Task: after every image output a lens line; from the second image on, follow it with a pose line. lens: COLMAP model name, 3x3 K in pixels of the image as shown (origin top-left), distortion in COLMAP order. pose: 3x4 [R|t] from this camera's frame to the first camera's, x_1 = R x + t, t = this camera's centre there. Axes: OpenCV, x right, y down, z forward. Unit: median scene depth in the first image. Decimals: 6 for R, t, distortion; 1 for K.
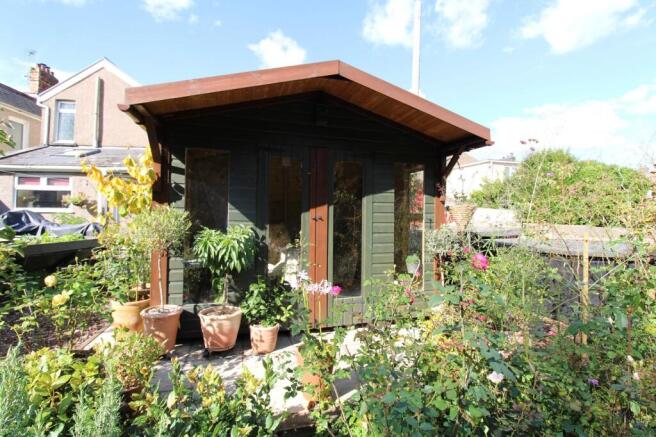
lens RADIAL K [[311.2, 0, 331.2], [0, 311.2, 214.0], [0, 0, 1]] dist [-0.012623, -0.000211]
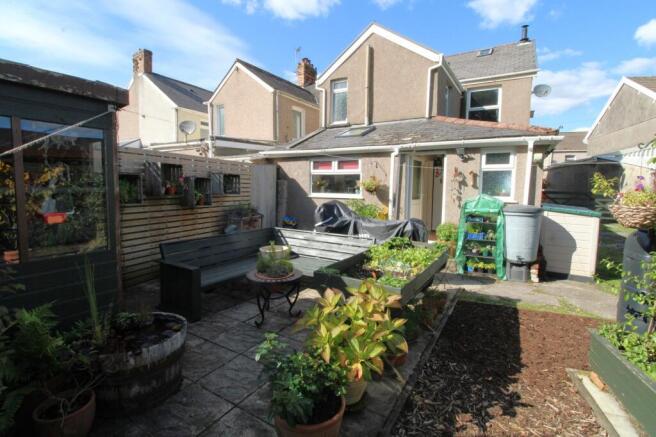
lens RADIAL K [[311.2, 0, 328.7], [0, 311.2, 215.7], [0, 0, 1]] dist [-0.012623, -0.000211]
pose [[0.804176, 0.053571, -0.591973, -0.377982], [-0.000217, 0.995957, 0.089836, -0.037784], [0.594392, -0.072115, 0.800936, 0.218904]]
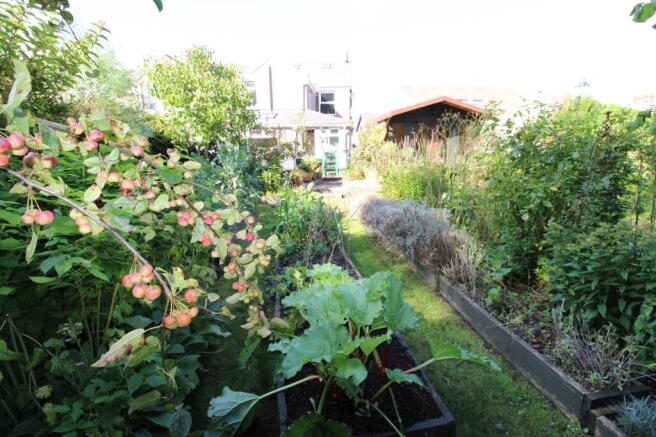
lens RADIAL K [[311.2, 0, 325.6], [0, 311.2, 218.6], [0, 0, 1]] dist [-0.012623, -0.000211]
pose [[0.983437, 0.019528, -0.180198, -0.196995], [0.016723, 0.980163, 0.197485, 0.039163], [0.180480, -0.197228, 0.963602, -0.900977]]
